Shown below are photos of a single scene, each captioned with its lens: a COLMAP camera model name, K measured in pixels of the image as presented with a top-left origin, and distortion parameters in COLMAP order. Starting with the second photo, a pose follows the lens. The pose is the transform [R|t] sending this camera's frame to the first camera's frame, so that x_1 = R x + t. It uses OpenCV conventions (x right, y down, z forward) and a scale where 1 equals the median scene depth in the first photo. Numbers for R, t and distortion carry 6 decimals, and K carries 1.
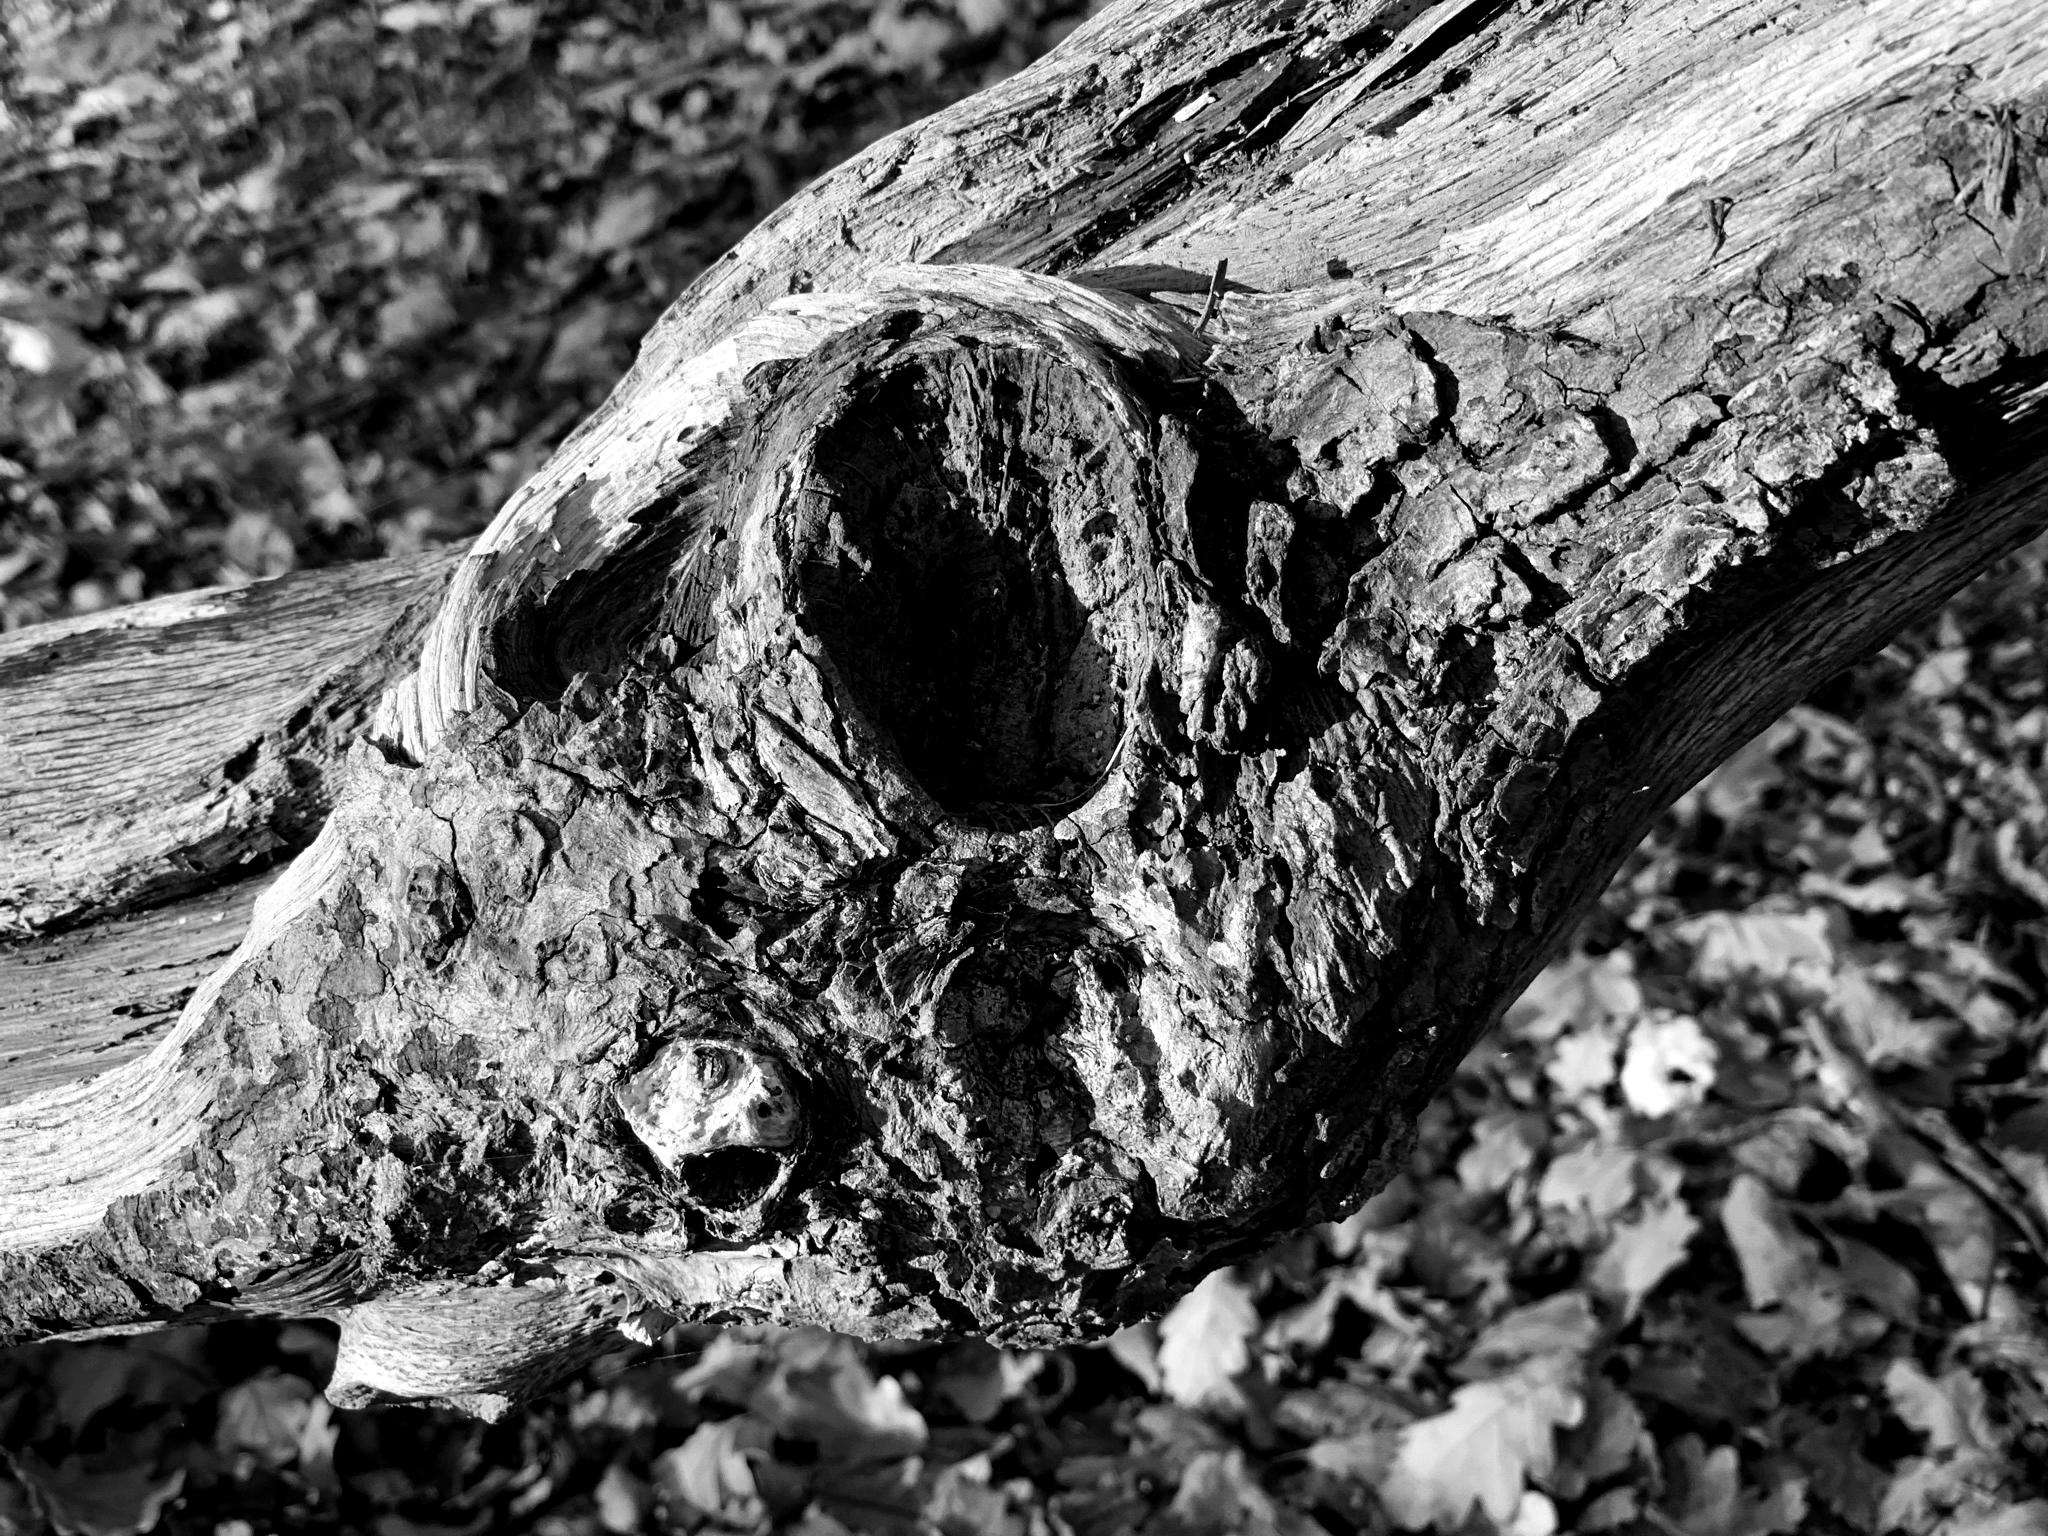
lens RADIAL K [[3130.8, 0, 1009.1], [0, 3130.8, 762.3], [0, 0, 1]] dist [0.014274, 0.000000]
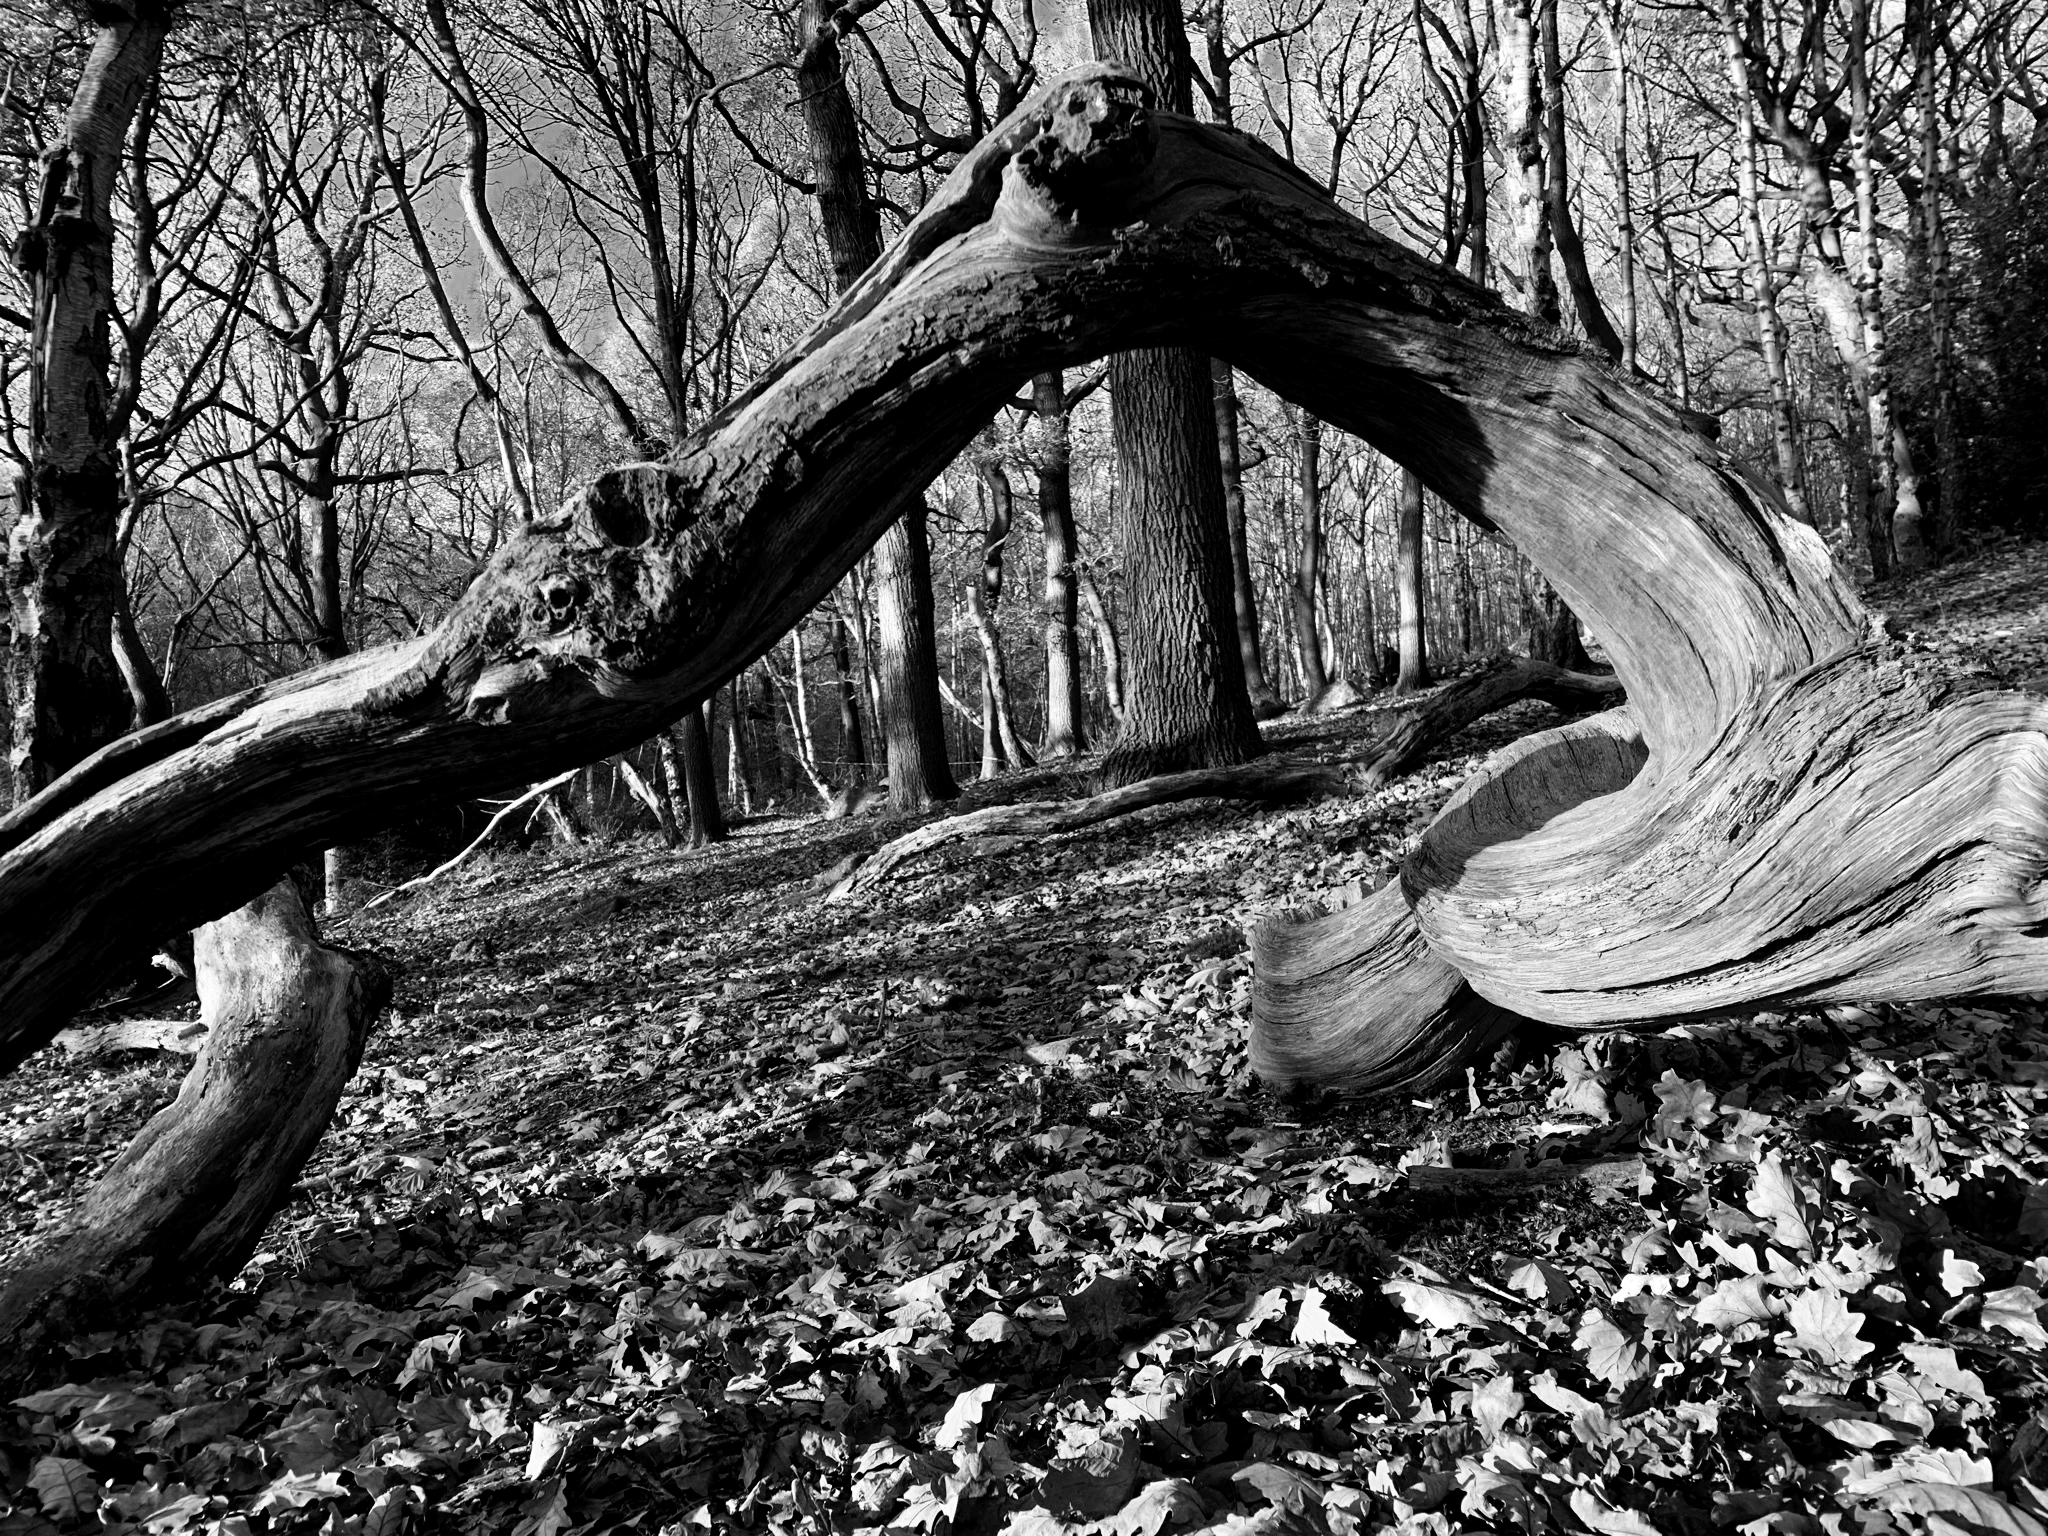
lens RADIAL K [[1565.9, 0, 1023.7], [0, 1565.9, 748.4], [0, 0, 1]] dist [0.035519, -0.034879]
pose [[0.998922, 0.001387, 0.046407, 0.492996], [0.025017, 0.825950, -0.563187, 1.638892], [-0.039111, 0.563741, 0.825025, -0.858766]]
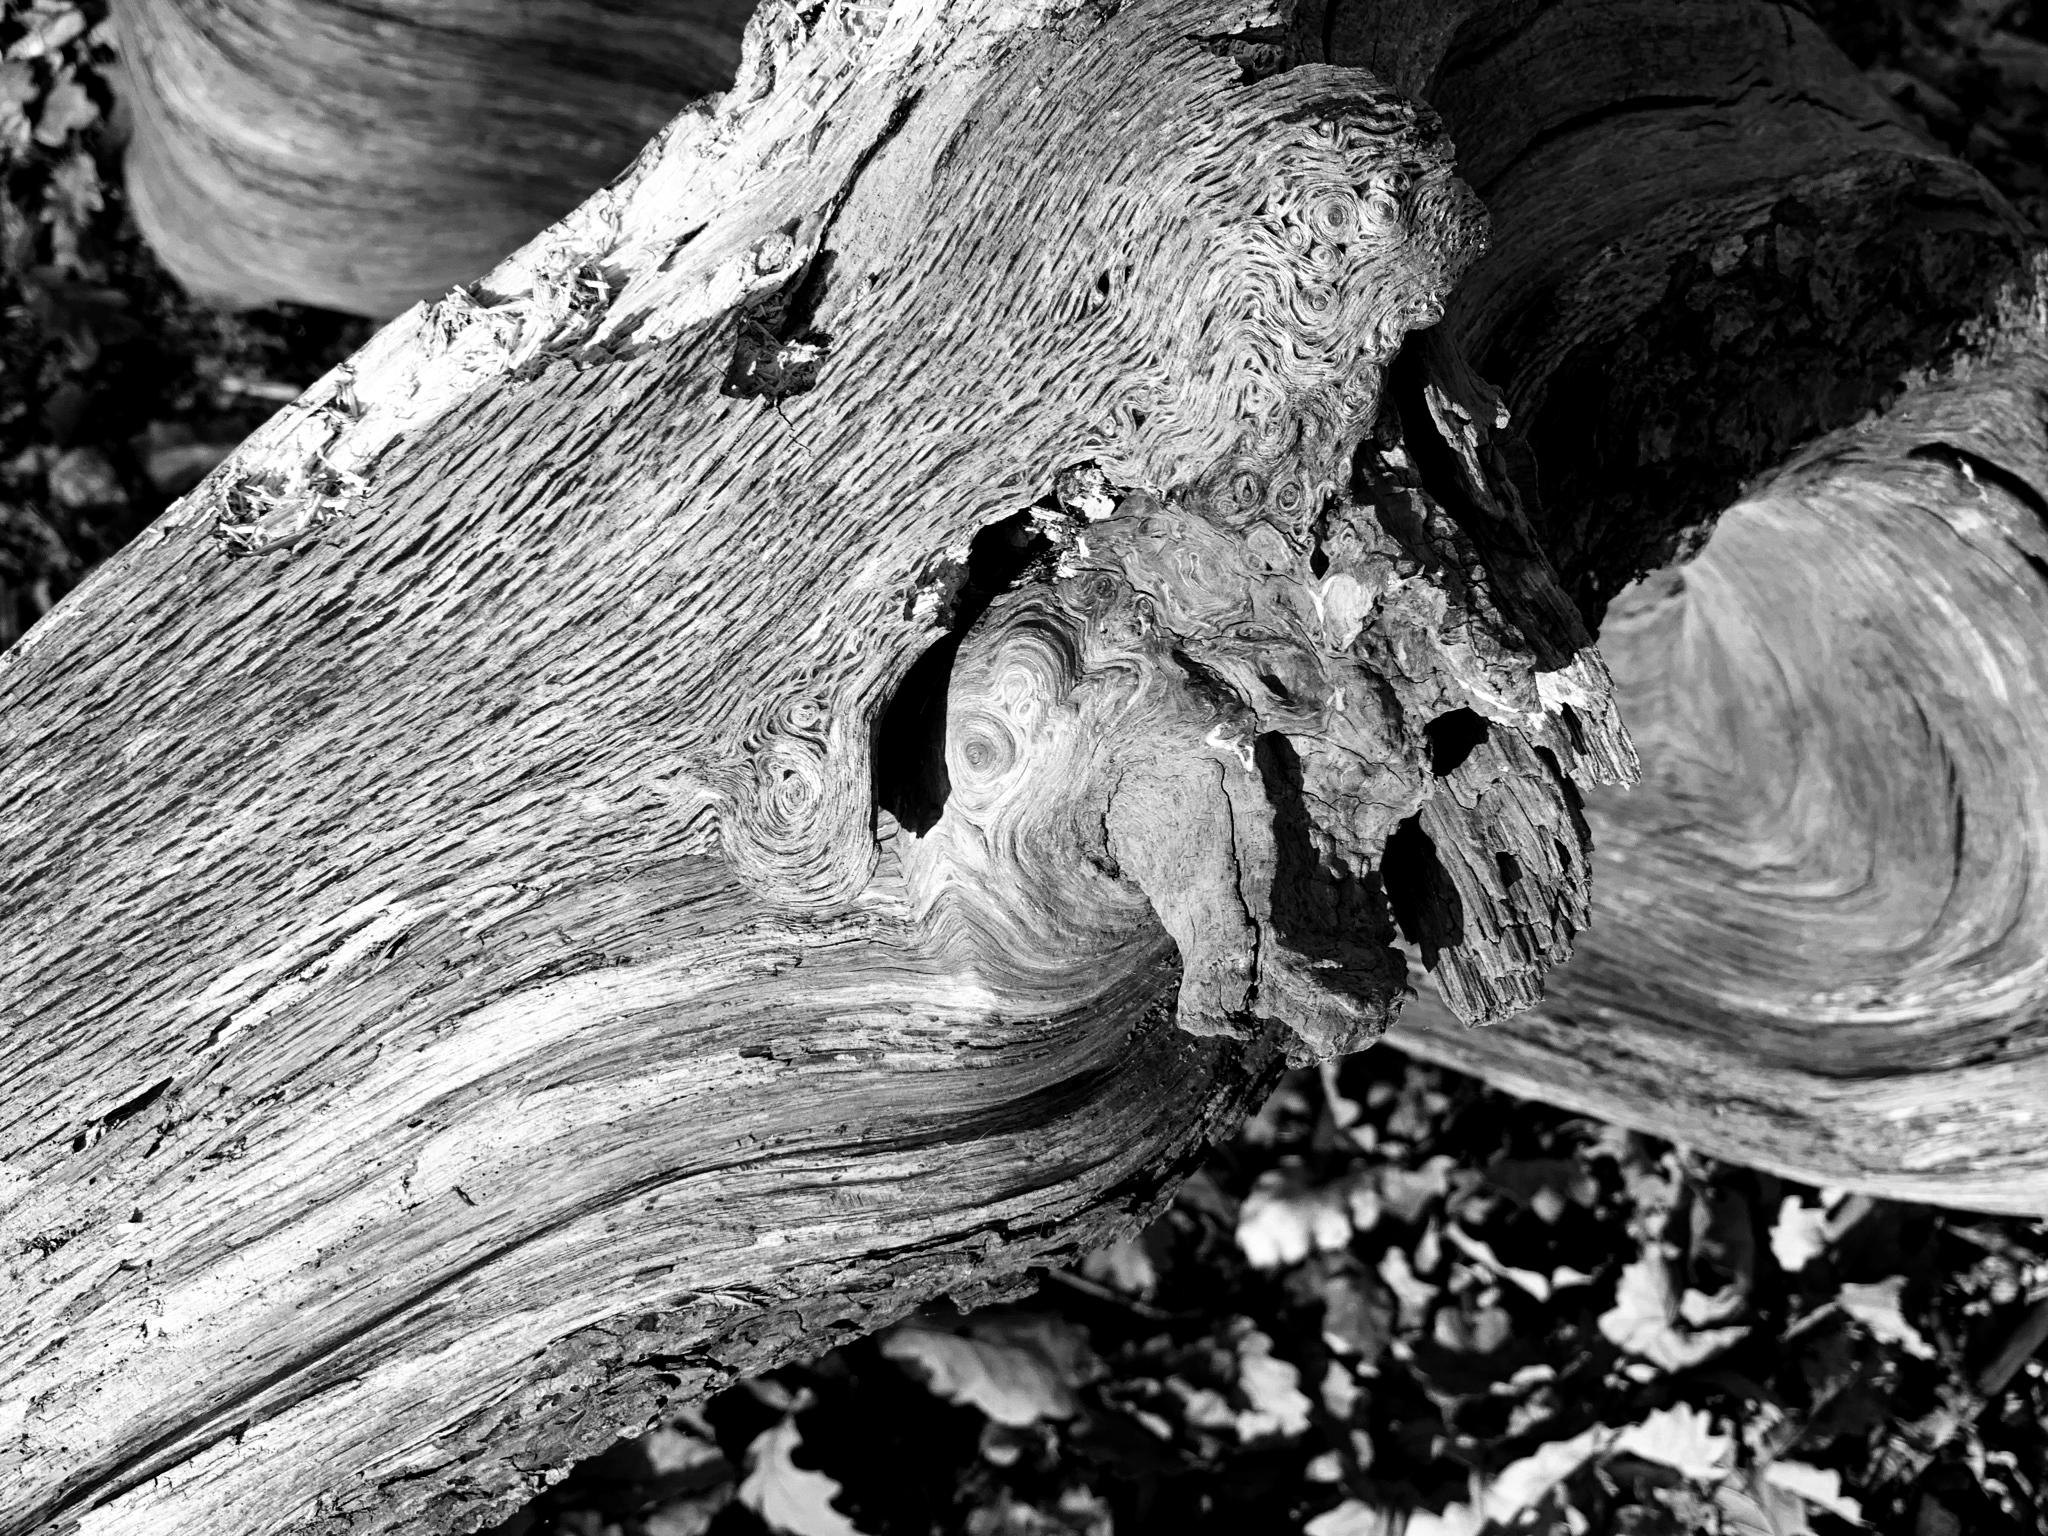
lens RADIAL K [[3130.8, 0, 1023.4], [0, 3130.8, 765.9], [0, 0, 1]] dist [0.014274, 0.000000]
pose [[0.785016, -0.345202, 0.514378, 0.009443], [0.175531, 0.920267, 0.349711, -0.826428], [-0.594086, -0.184239, 0.783018, -0.258373]]
